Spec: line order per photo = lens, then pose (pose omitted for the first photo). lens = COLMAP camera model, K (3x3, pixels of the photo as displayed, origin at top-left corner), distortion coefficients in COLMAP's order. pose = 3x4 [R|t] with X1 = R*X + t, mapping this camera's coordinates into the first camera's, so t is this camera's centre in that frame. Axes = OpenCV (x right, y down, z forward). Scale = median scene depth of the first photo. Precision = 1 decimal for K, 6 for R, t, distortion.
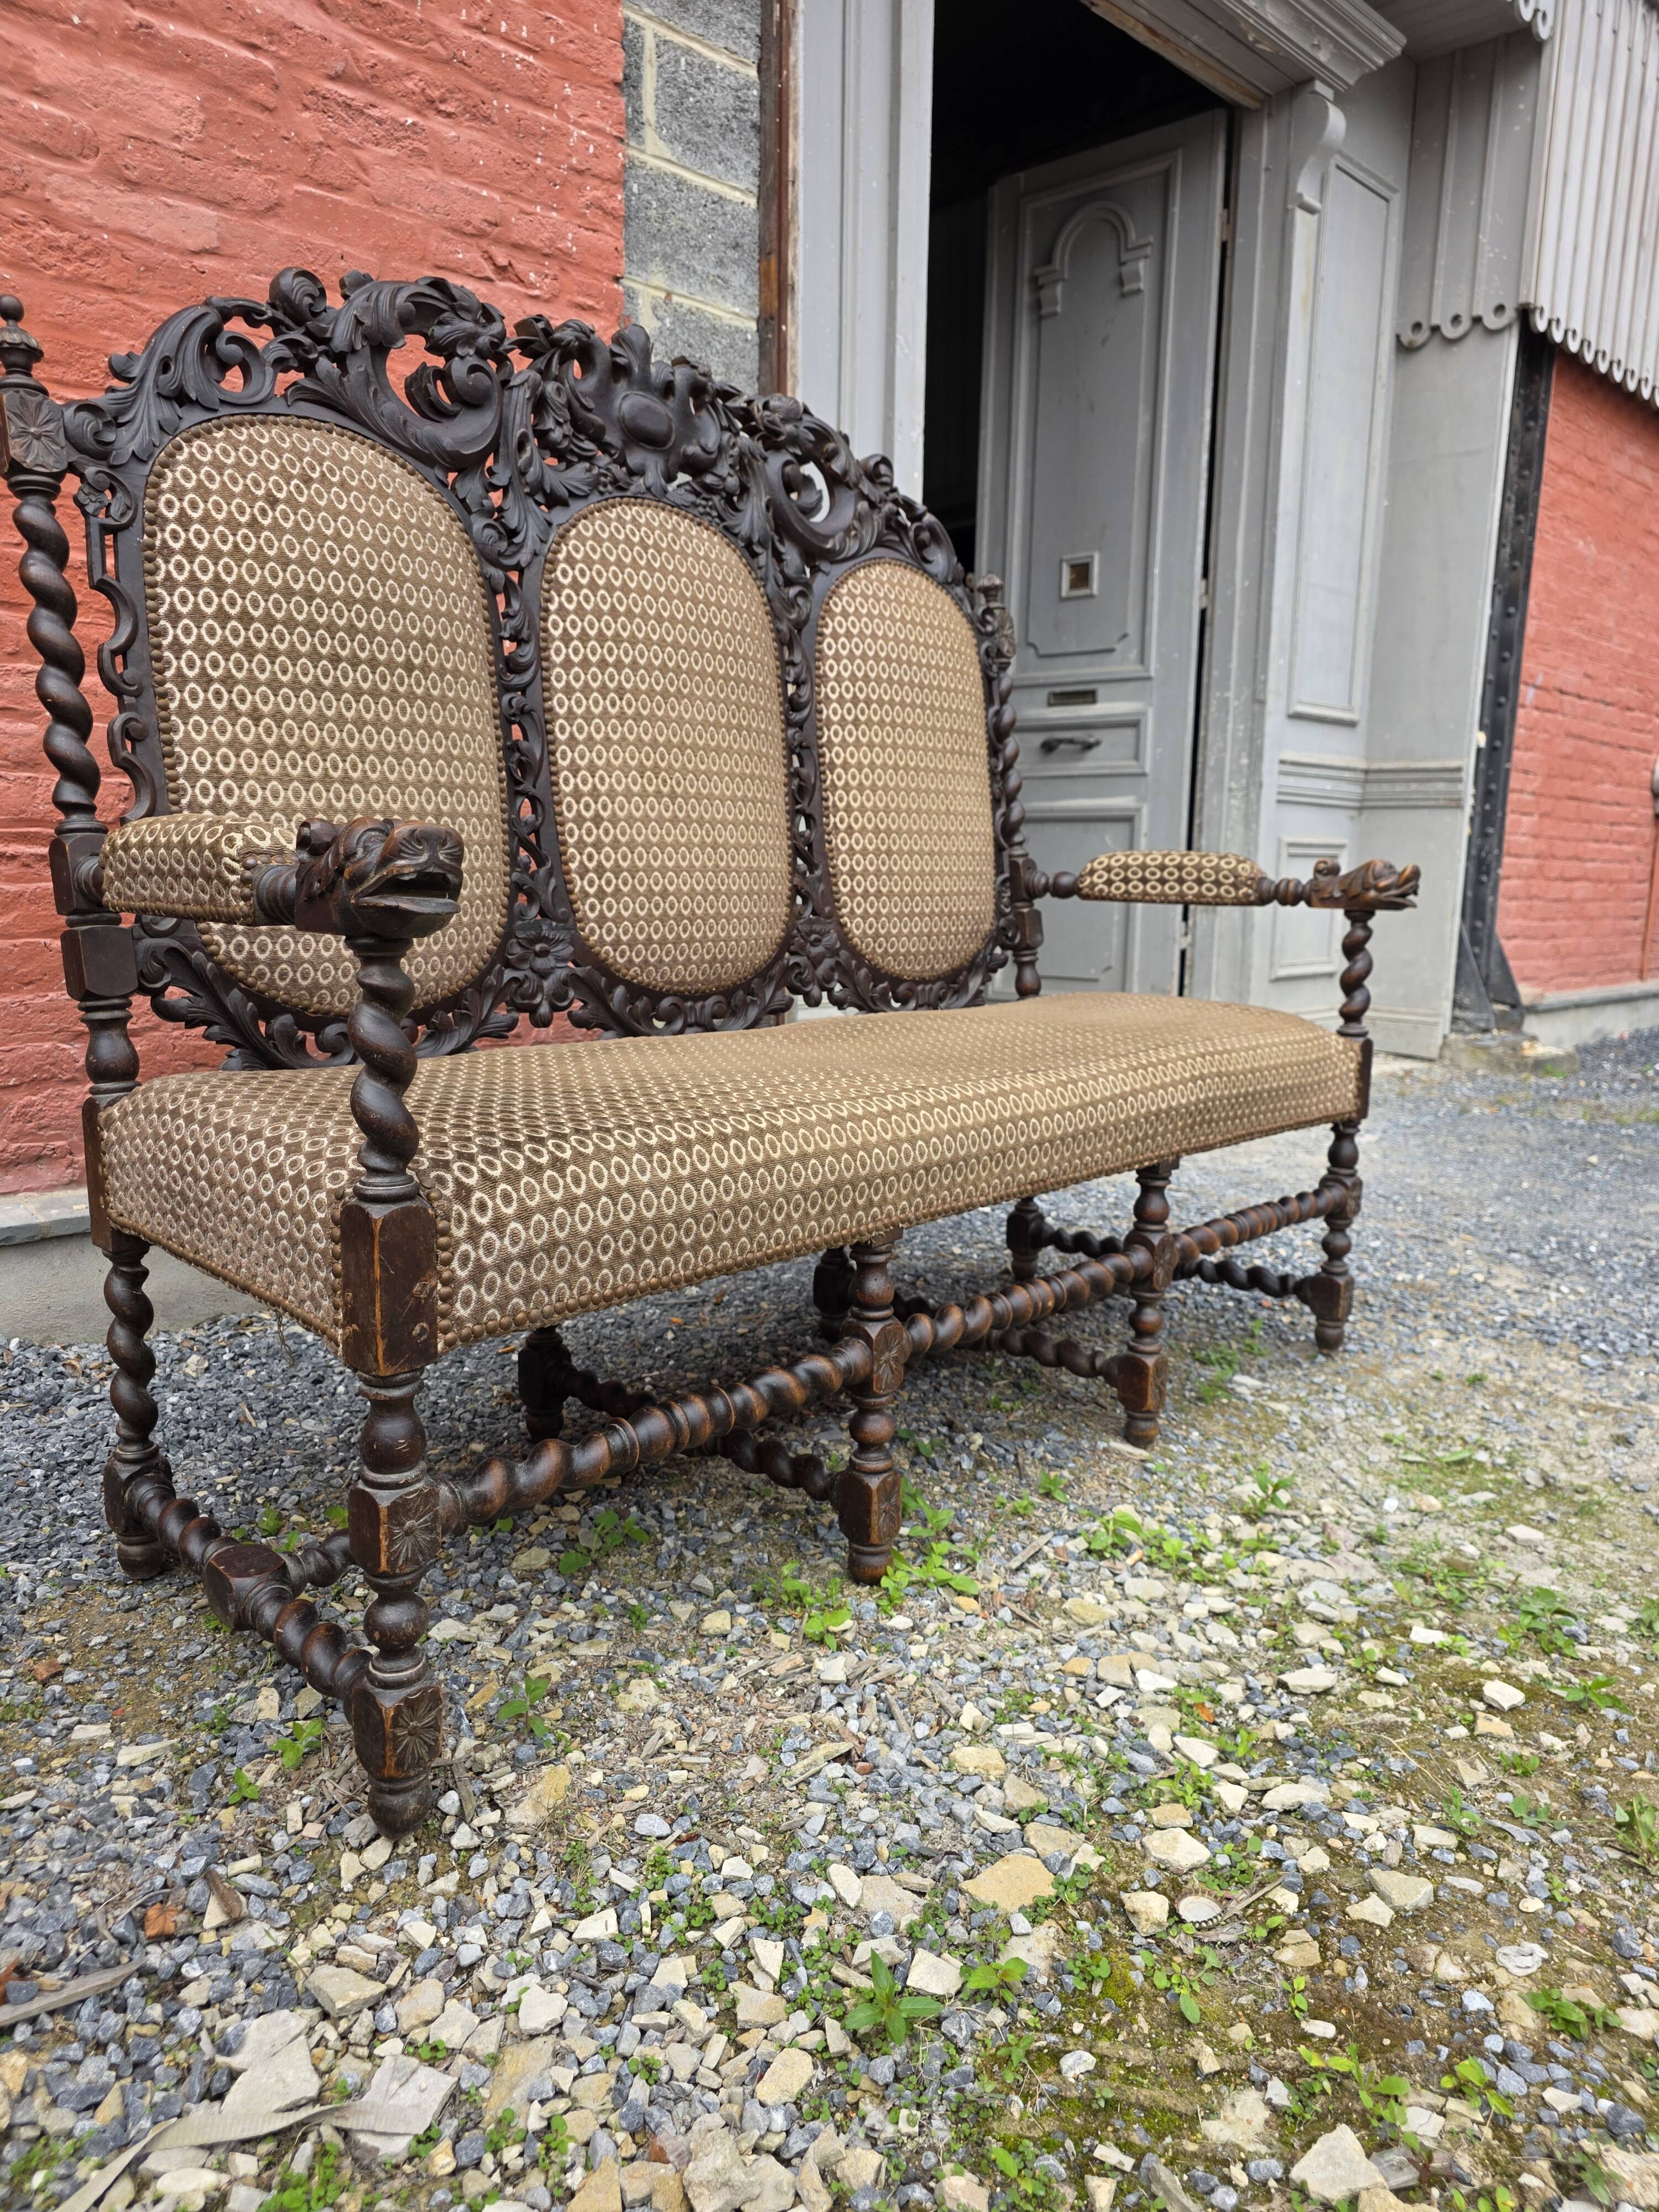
lens RADIAL K [[1497.7, 0, 853.2], [0, 1497.7, 1107.4], [0, 0, 1]] dist [0.024051, -0.017114]
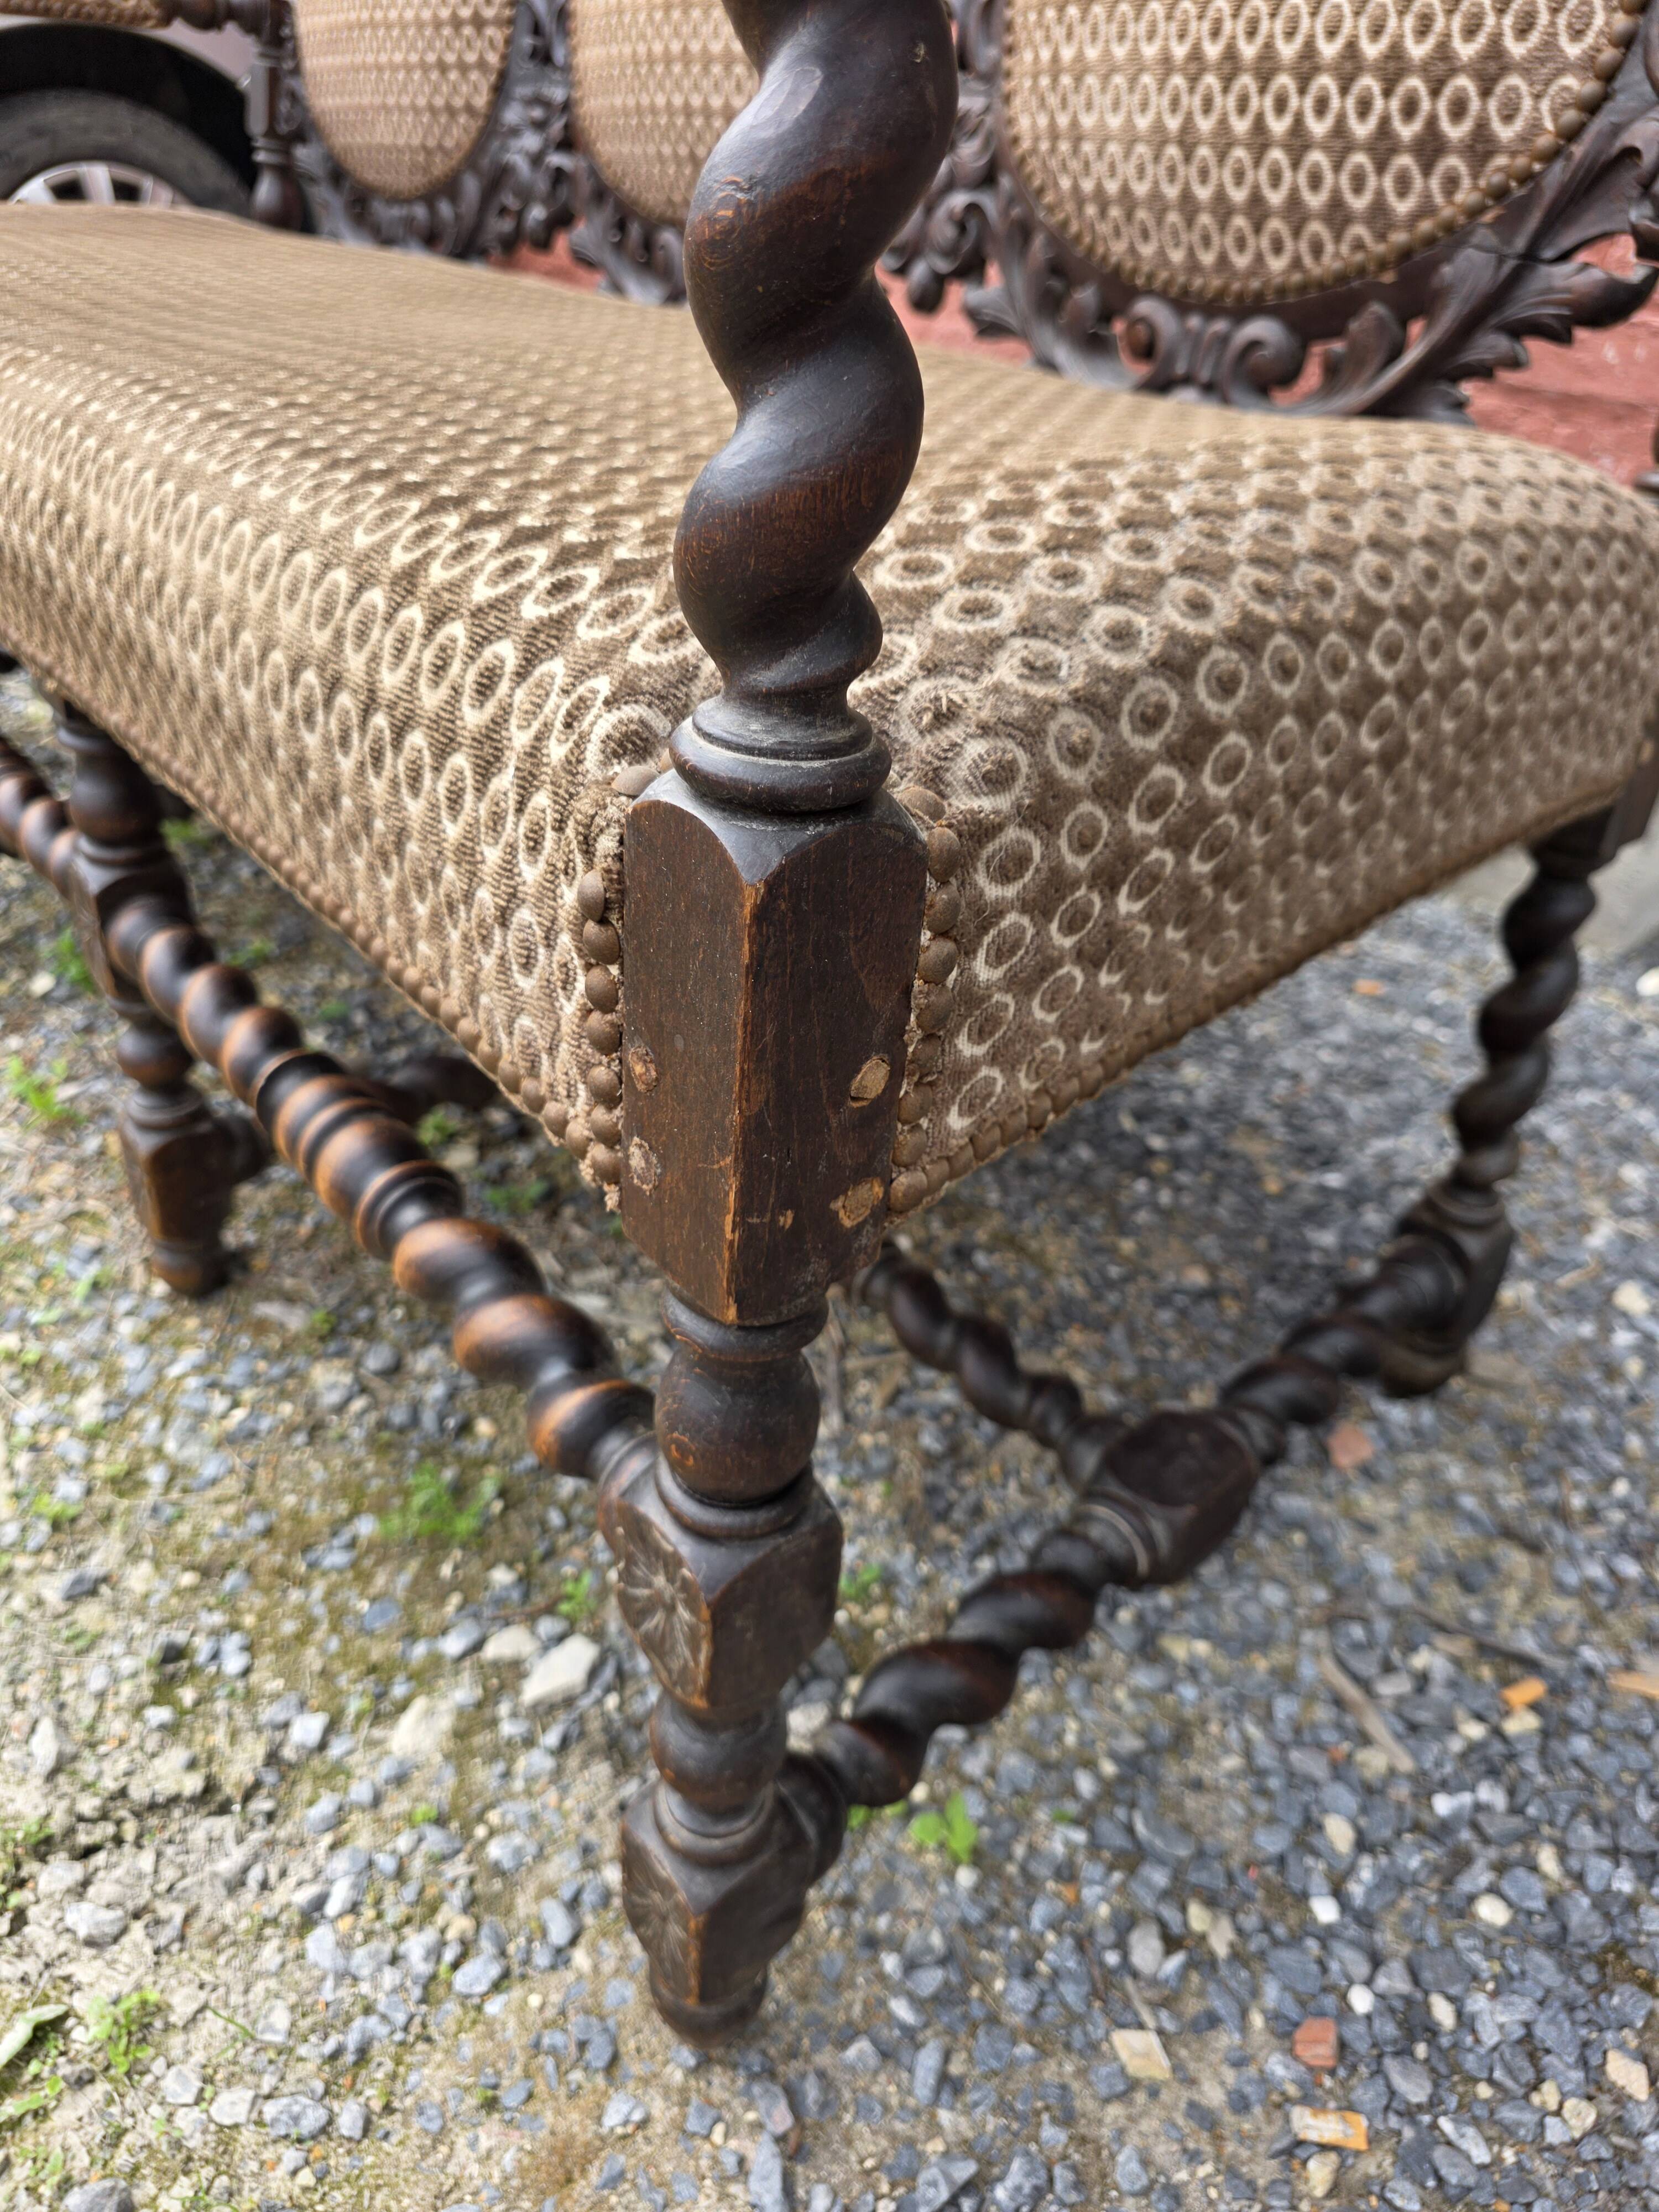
lens RADIAL K [[1555.0, 0, 803.0], [0, 1555.0, 1113.2], [0, 0, 1]] dist [-0.003255, -0.005071]
pose [[-0.152763, 0.492607, -0.856739, 0.727076], [-0.222494, 0.827515, 0.515476, -0.151505], [0.962891, 0.269366, -0.016811, 1.541302]]
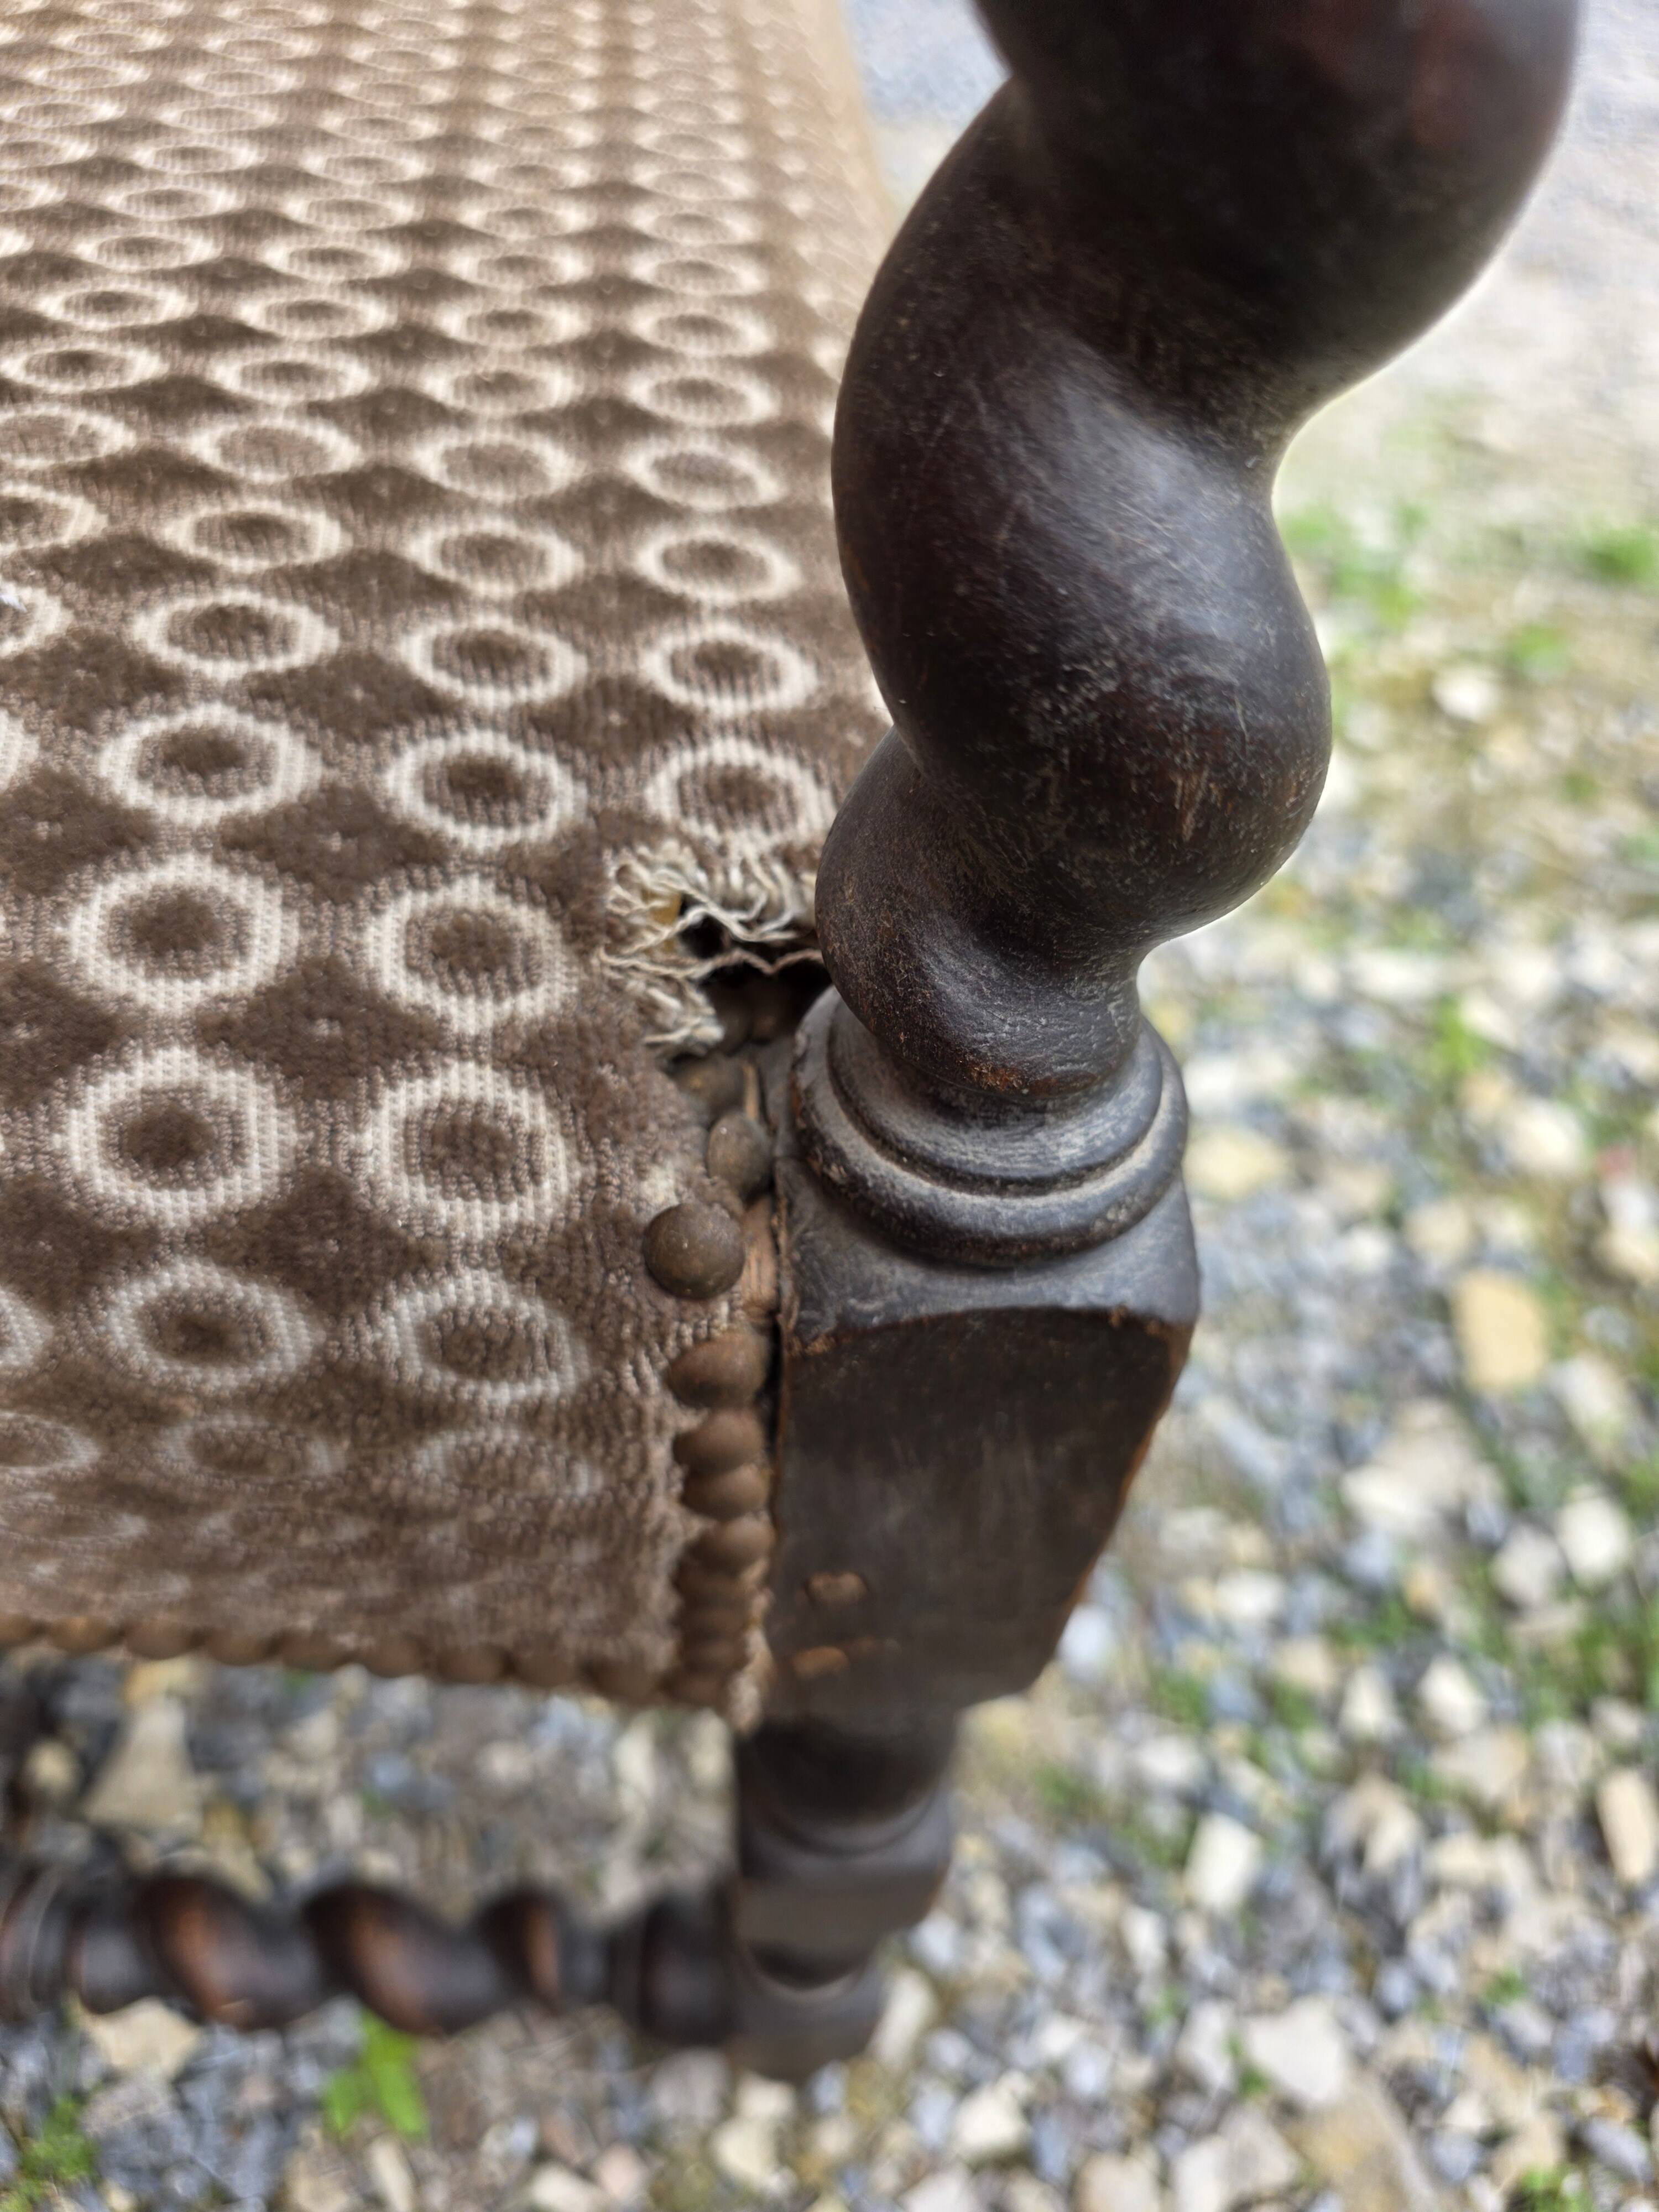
lens RADIAL K [[1584.9, 0, 821.0], [0, 1584.9, 1105.0], [0, 0, 1]] dist [-0.009728, -0.010108]
pose [[0.698054, -0.527576, 0.484131, -0.293447], [0.062772, 0.718604, 0.692581, -0.044984], [-0.713288, -0.453070, 0.534741, 0.668331]]
